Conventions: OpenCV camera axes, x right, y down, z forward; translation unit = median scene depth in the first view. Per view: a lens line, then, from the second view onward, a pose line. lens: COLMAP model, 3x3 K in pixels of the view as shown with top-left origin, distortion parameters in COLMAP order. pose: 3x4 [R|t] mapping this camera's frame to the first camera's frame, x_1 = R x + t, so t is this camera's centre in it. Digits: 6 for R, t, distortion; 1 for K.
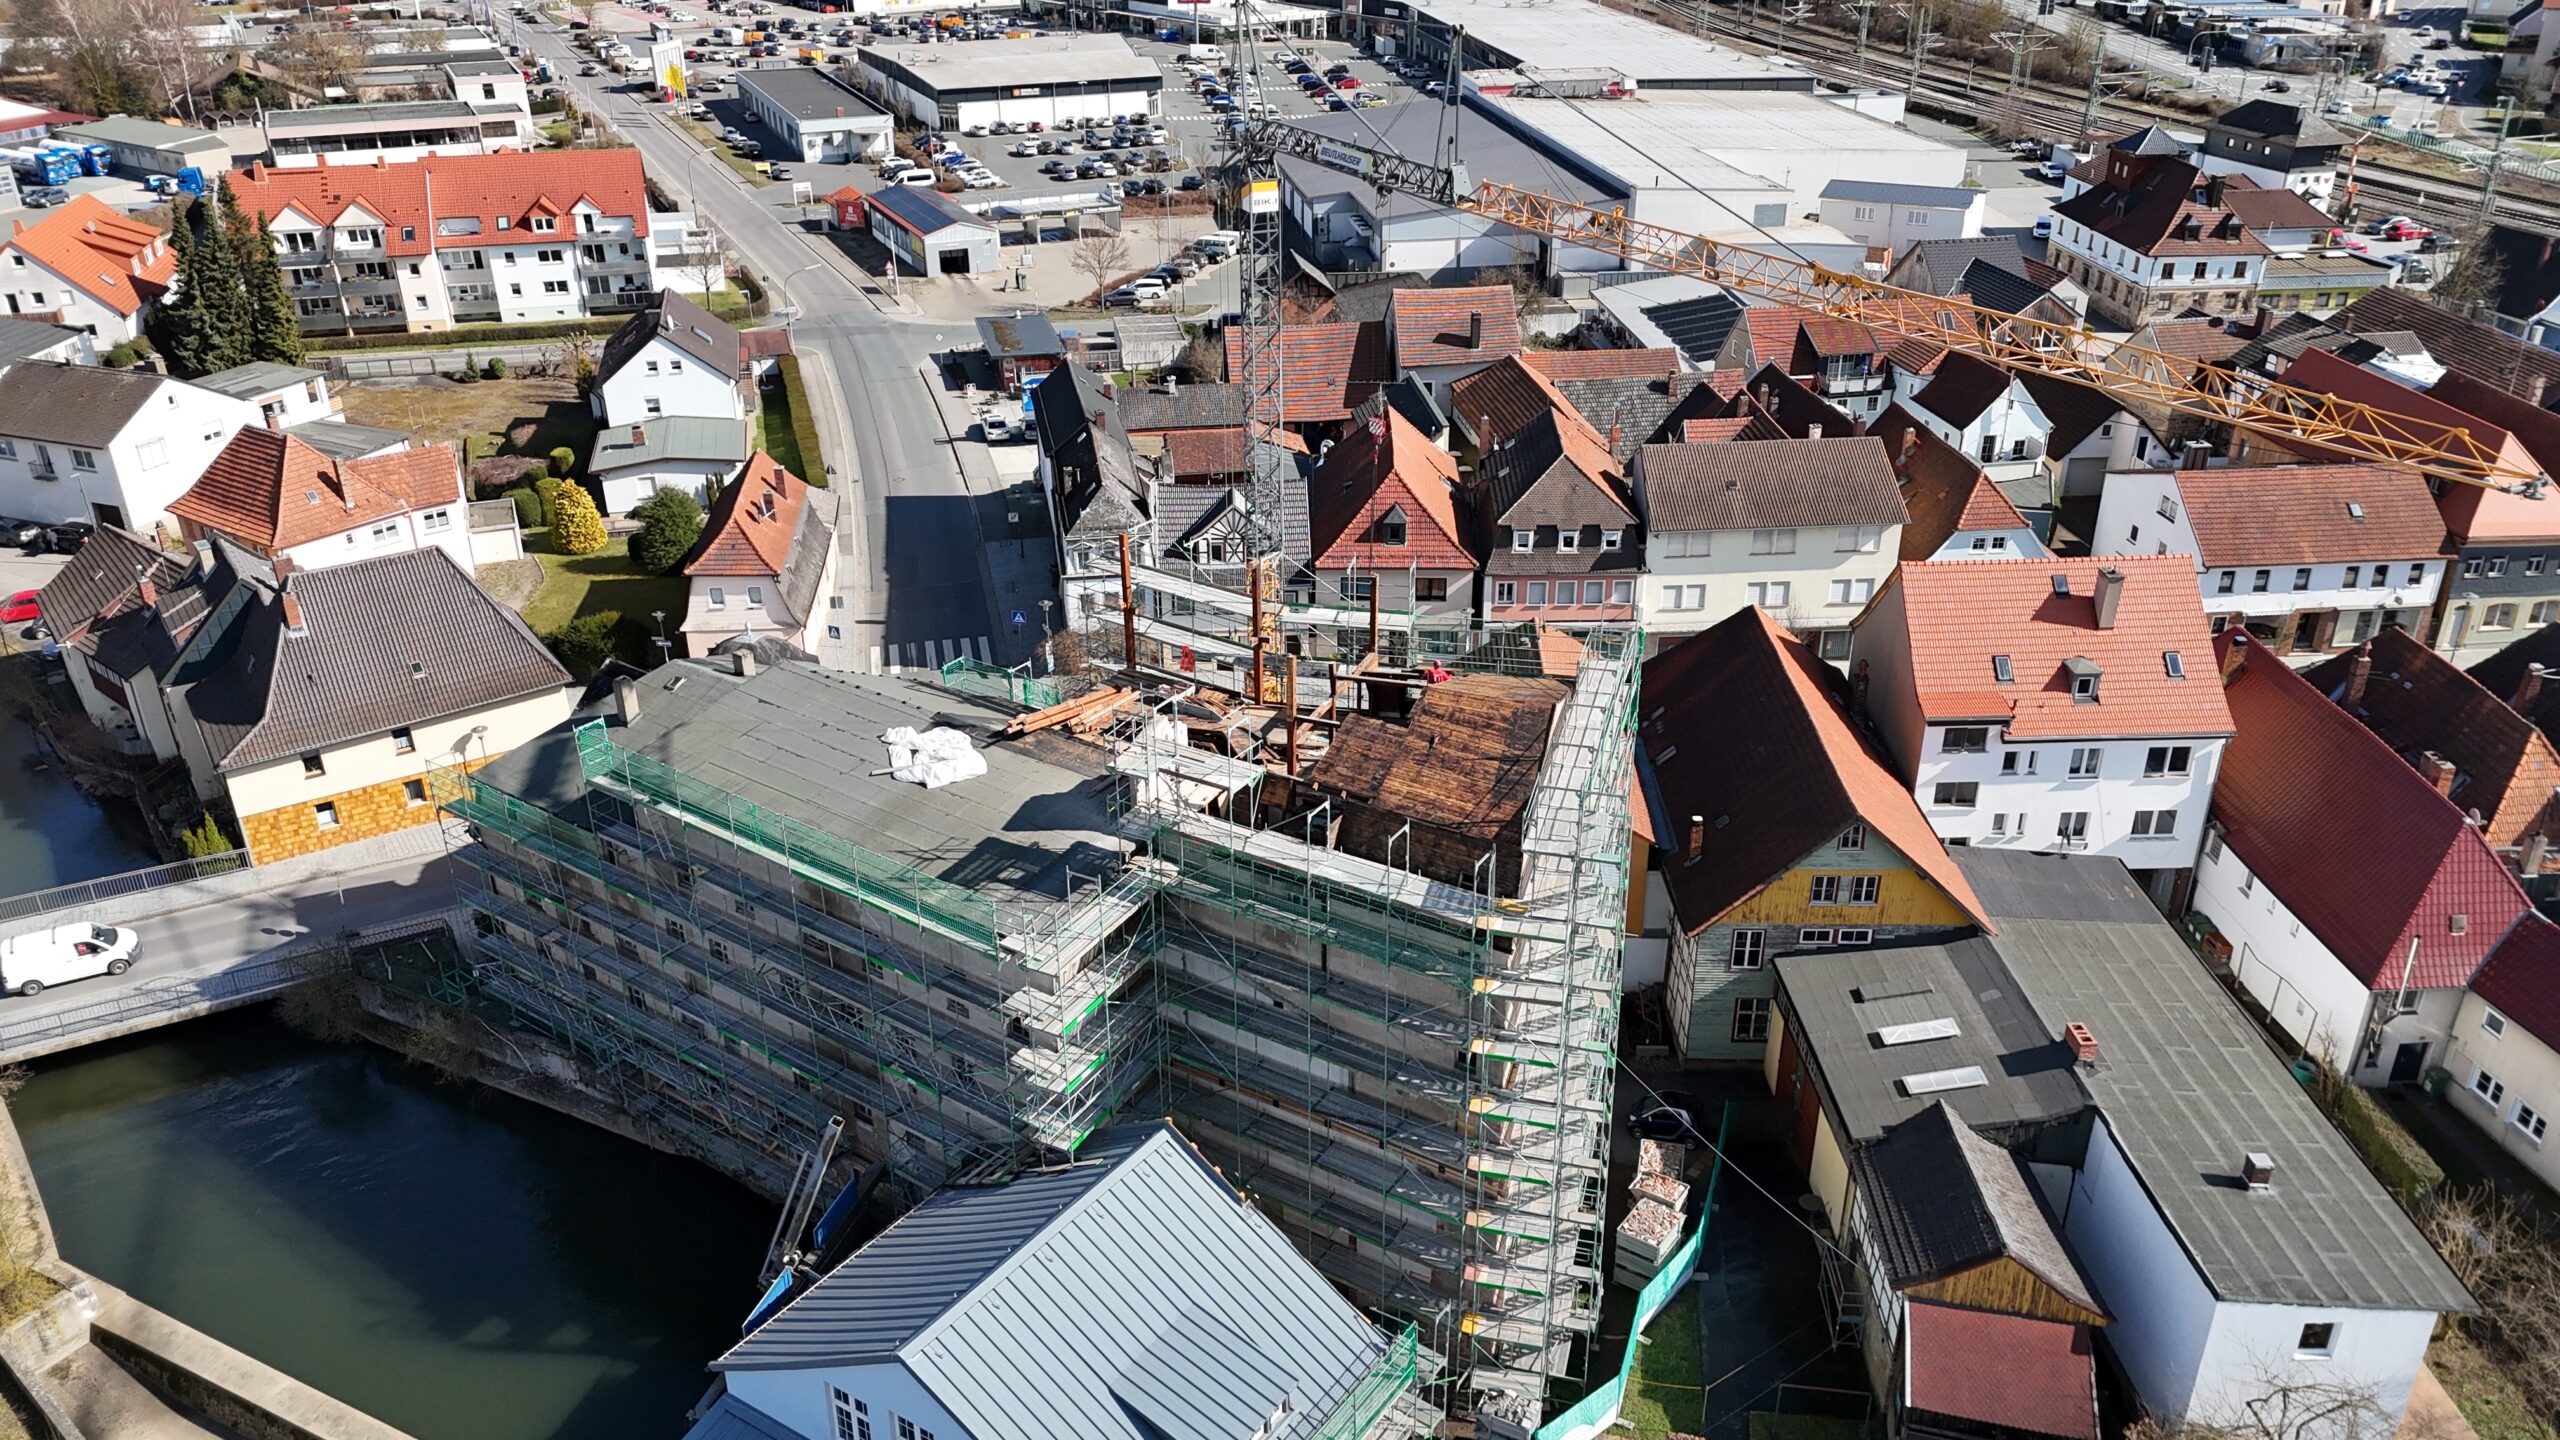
lens RADIAL K [[1862.7, 0, 1280.0], [0, 1862.7, 720.0], [0, 0, 1]] dist [0.115135, -0.135473]
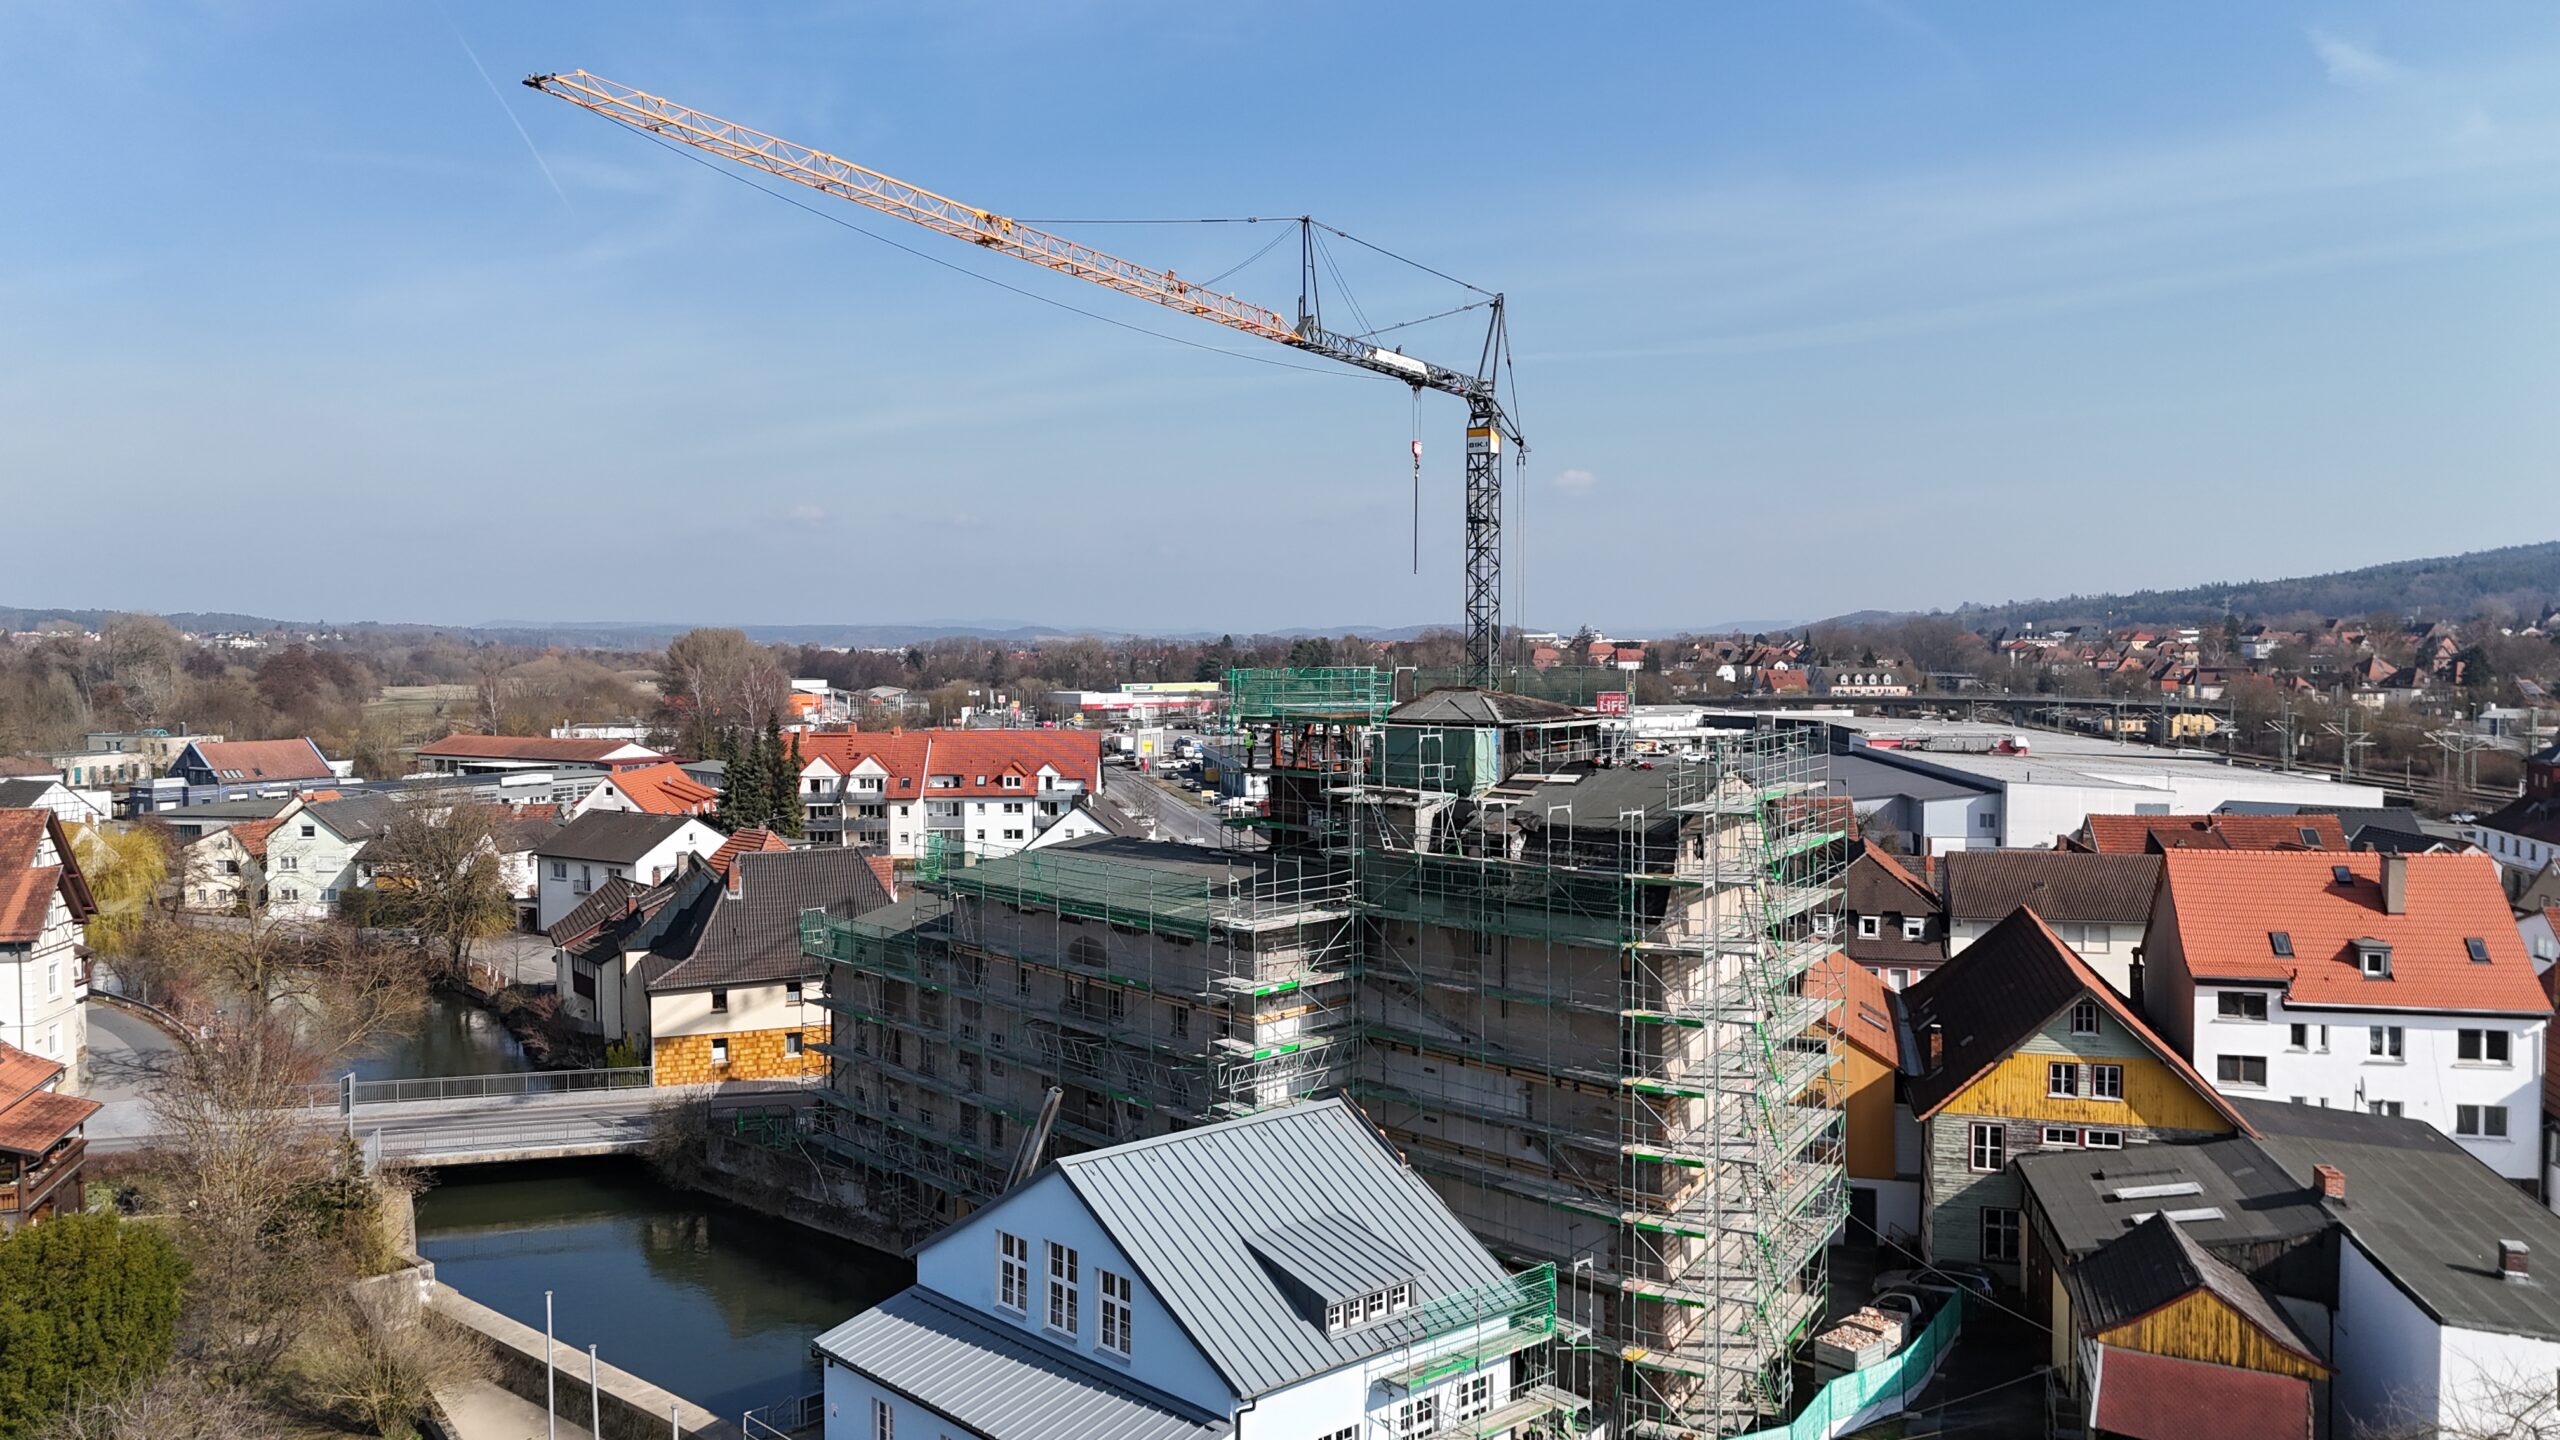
lens RADIAL K [[1868.9, 0, 1289.5], [0, 1868.9, 717.1], [0, 0, 1]] dist [0.089943, -0.055367]
pose [[0.972239, 0.019281, -0.233193, 0.083531], [-0.112458, 0.912454, -0.393421, 0.236641], [0.205192, 0.408724, 0.889292, -0.026522]]
